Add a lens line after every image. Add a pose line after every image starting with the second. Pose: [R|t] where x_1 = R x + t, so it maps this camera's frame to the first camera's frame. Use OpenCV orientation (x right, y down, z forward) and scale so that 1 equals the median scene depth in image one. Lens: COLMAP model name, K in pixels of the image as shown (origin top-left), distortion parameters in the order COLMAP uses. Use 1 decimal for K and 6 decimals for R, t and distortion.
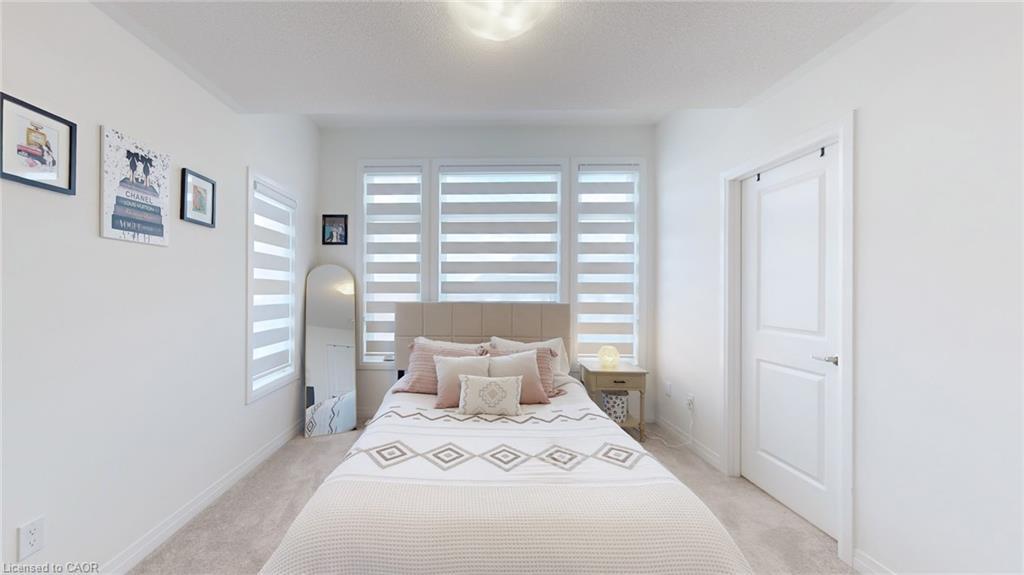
lens RADIAL K [[343.3, 0, 457.7], [0, 343.3, 291.5], [0, 0, 1]] dist [-0.001262, -0.000056]
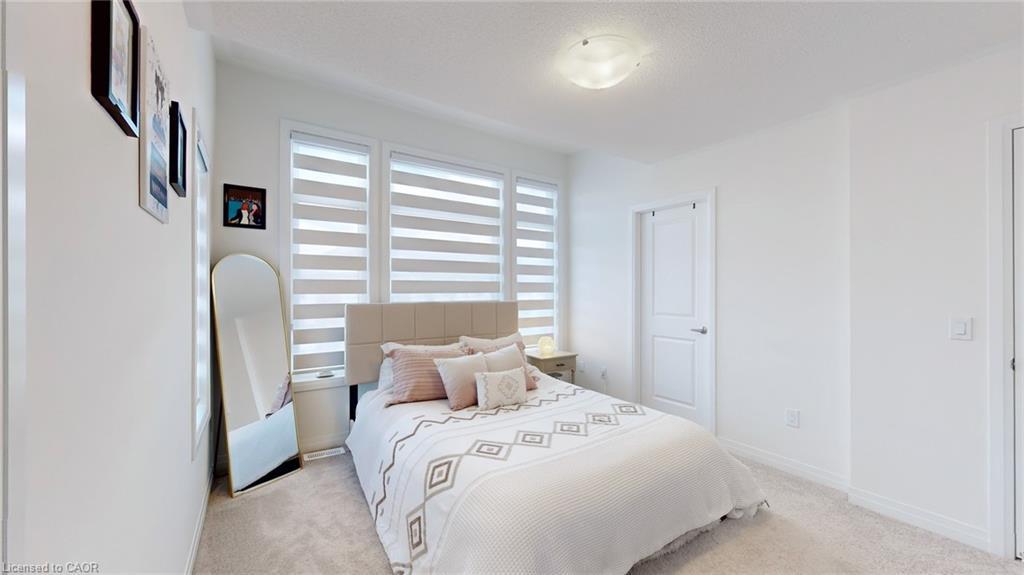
lens RADIAL K [[376.4, 0, 509.6], [0, 376.4, 289.4], [0, 0, 1]] dist [0.004593, 0.000455]
pose [[0.809566, -0.003588, 0.587018, -0.418046], [0.004283, 0.999991, 0.000205, -0.004169], [-0.587014, 0.002348, 0.809574, 0.027206]]
